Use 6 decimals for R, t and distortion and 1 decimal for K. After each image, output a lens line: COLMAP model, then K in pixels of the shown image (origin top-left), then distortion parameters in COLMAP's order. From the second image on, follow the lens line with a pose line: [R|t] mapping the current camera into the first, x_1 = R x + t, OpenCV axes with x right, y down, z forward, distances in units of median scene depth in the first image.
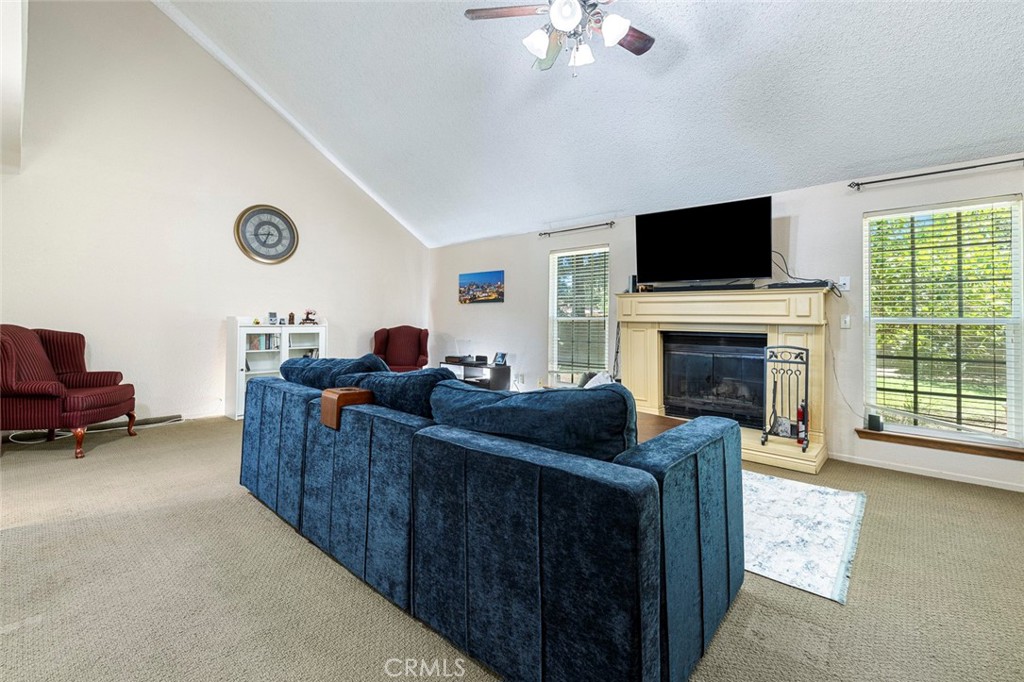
lens RADIAL K [[439.2, 0, 509.8], [0, 439.2, 317.3], [0, 0, 1]] dist [0.001938, 0.000994]
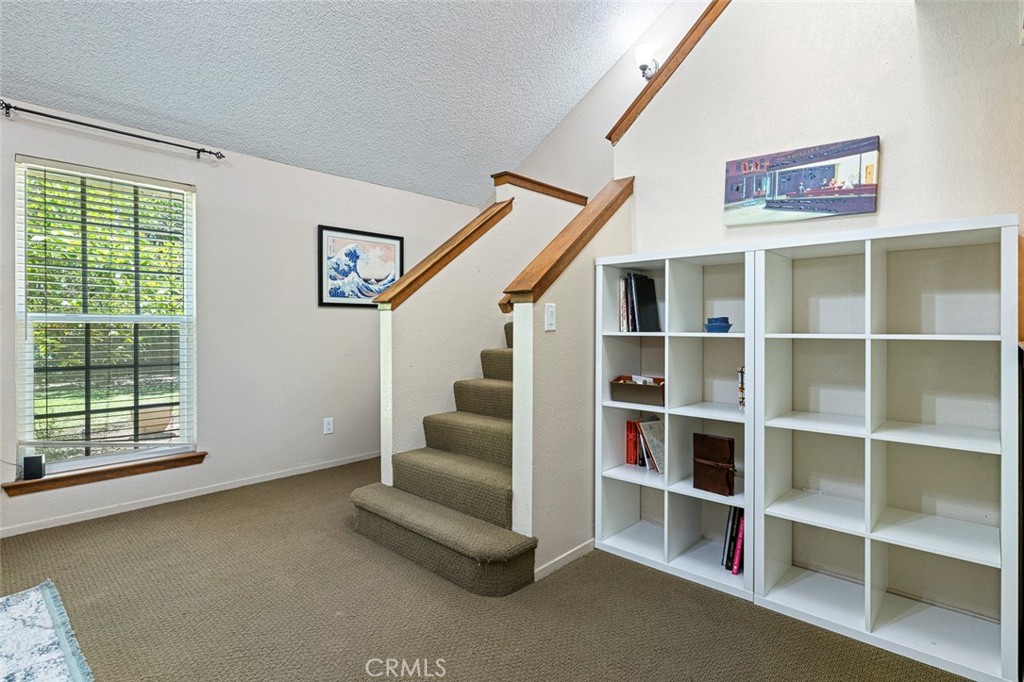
lens RADIAL K [[517.6, 0, 521.4], [0, 517.6, 325.8], [0, 0, 1]] dist [-0.002476, 0.001206]
pose [[0.013561, -0.008987, 0.999868, 0.033835], [-0.012034, 0.999886, 0.009150, 0.003027], [-0.999836, -0.012156, 0.013451, 0.200927]]
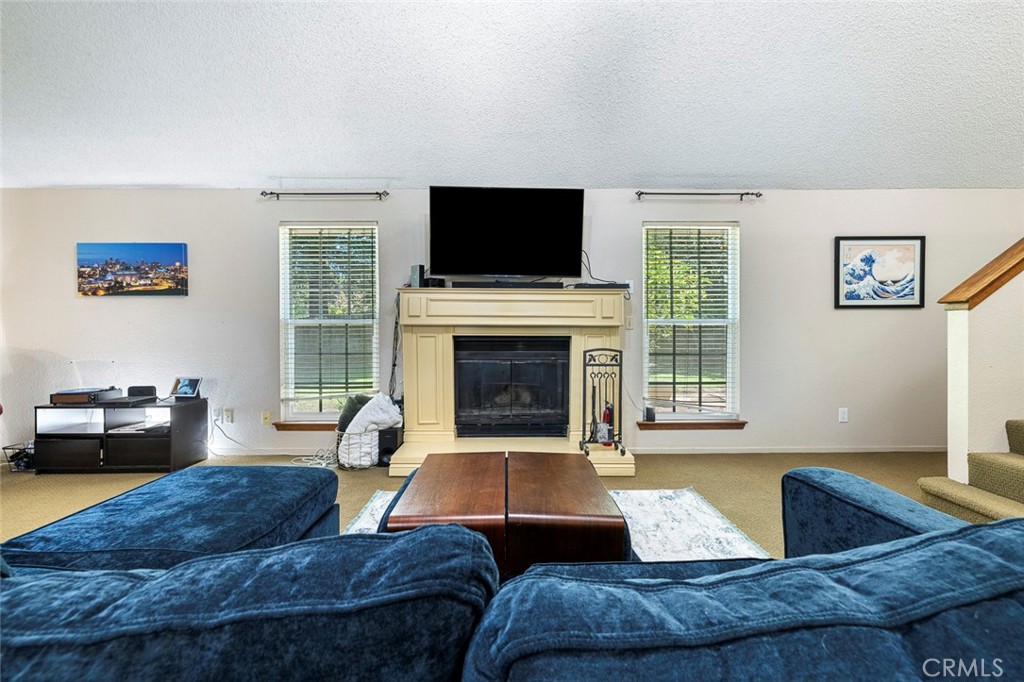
lens RADIAL K [[439.2, 0, 518.8], [0, 439.2, 332.8], [0, 0, 1]] dist [0.001938, 0.000994]
pose [[0.741256, -0.021174, 0.670889, -0.127690], [0.003234, 0.999603, 0.027976, 0.002858], [-0.671215, -0.018568, 0.741030, 0.350494]]
